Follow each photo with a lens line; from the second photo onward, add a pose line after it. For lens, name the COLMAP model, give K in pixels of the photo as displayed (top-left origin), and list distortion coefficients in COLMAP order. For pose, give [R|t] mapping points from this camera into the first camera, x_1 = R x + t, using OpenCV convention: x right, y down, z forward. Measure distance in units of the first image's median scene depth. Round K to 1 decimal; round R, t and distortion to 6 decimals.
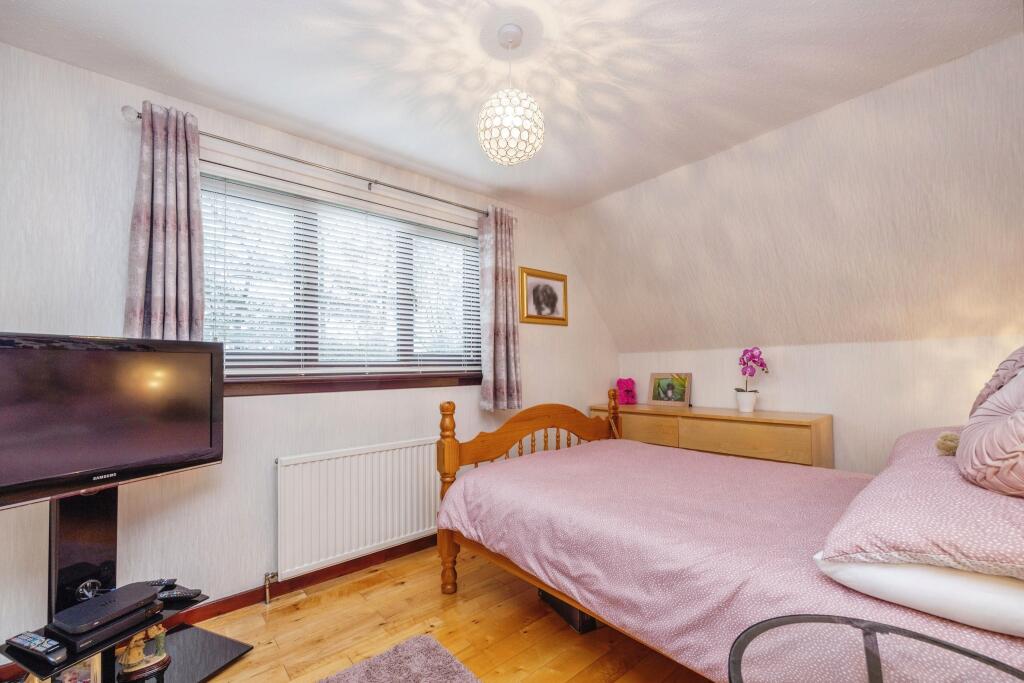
lens RADIAL K [[417.5, 0, 511.3], [0, 417.5, 357.5], [0, 0, 1]] dist [0.000882, 0.000060]
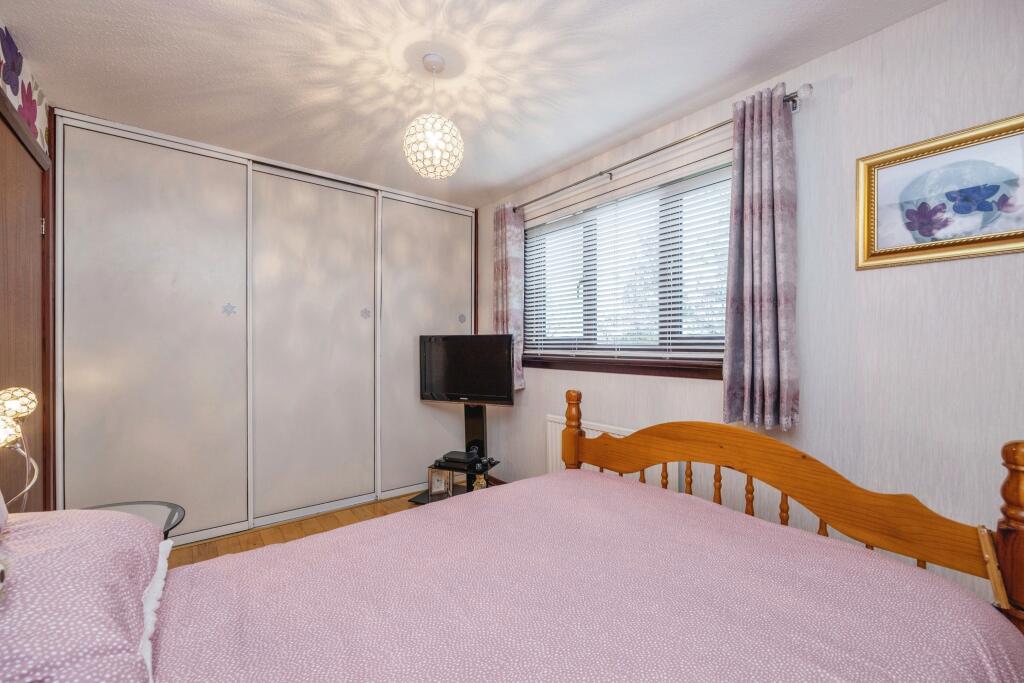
lens RADIAL K [[437.5, 0, 512.0], [0, 437.5, 341.5], [0, 0, 1]] dist [-0.000263, -0.000033]
pose [[-0.065356, -0.001808, -0.997860, 0.720095], [0.010292, 0.999944, -0.002486, -0.000041], [0.997809, -0.010432, -0.065334, 0.781505]]
